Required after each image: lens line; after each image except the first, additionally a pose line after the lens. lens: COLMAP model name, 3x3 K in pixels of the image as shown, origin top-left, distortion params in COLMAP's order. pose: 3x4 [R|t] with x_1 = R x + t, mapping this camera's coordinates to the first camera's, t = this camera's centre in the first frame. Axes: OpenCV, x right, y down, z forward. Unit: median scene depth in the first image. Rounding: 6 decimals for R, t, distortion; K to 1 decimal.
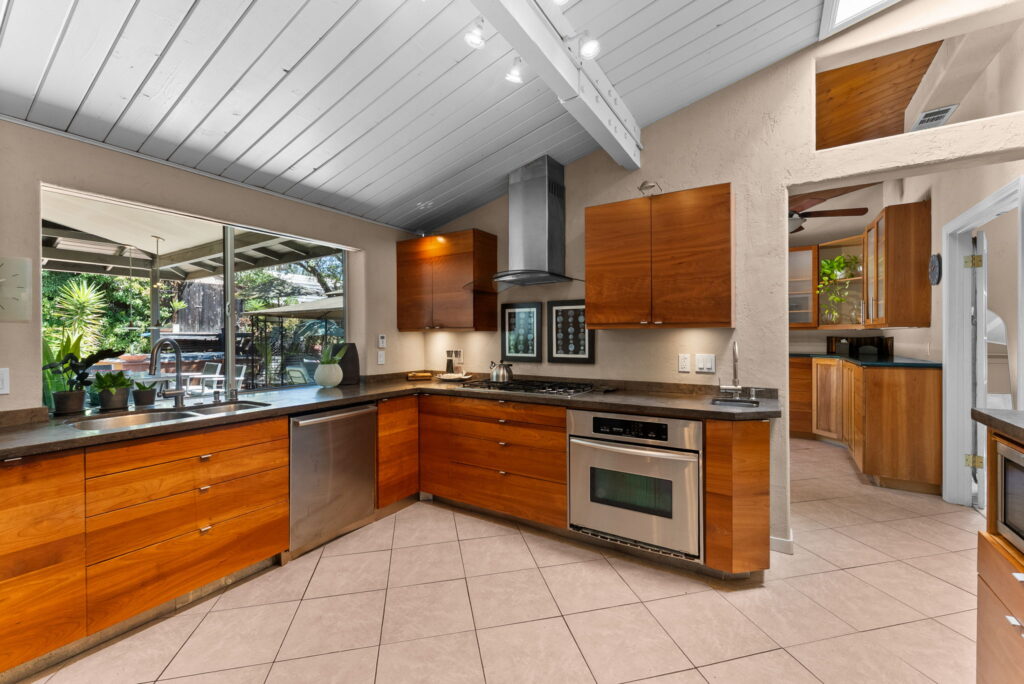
lens RADIAL K [[419.7, 0, 520.1], [0, 419.7, 343.5], [0, 0, 1]] dist [0.000363, -0.000199]
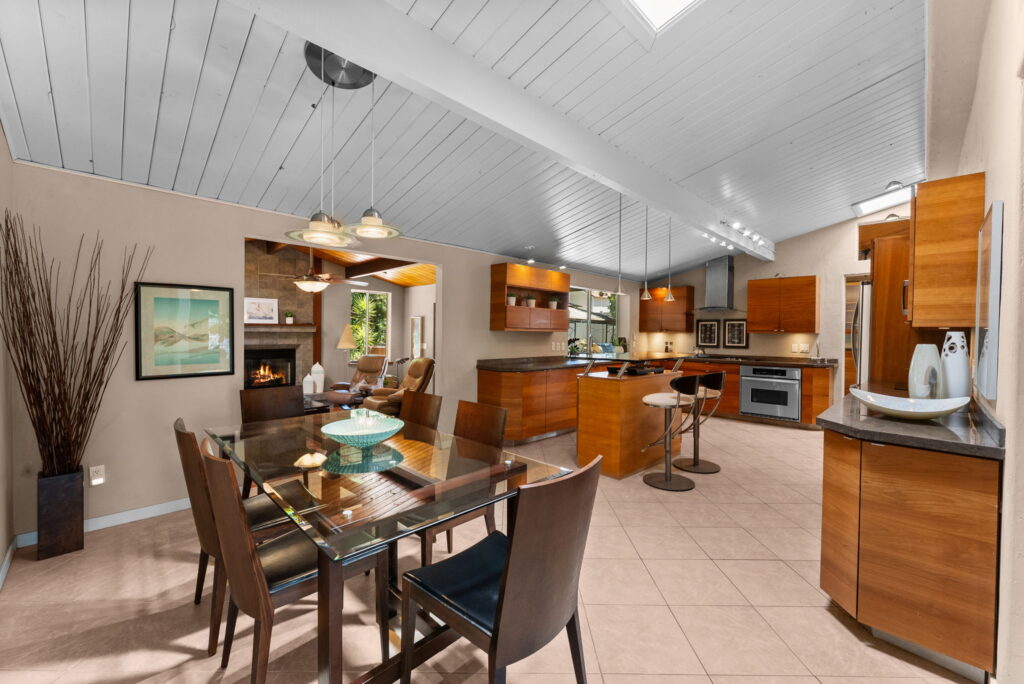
lens RADIAL K [[419.7, 0, 513.3], [0, 419.7, 336.9], [0, 0, 1]] dist [0.000363, -0.000199]
pose [[0.971799, 0.015186, -0.235321, -0.599777], [-0.017303, 0.999826, -0.006933, 0.028412], [0.235175, 0.010809, 0.971893, -1.692149]]
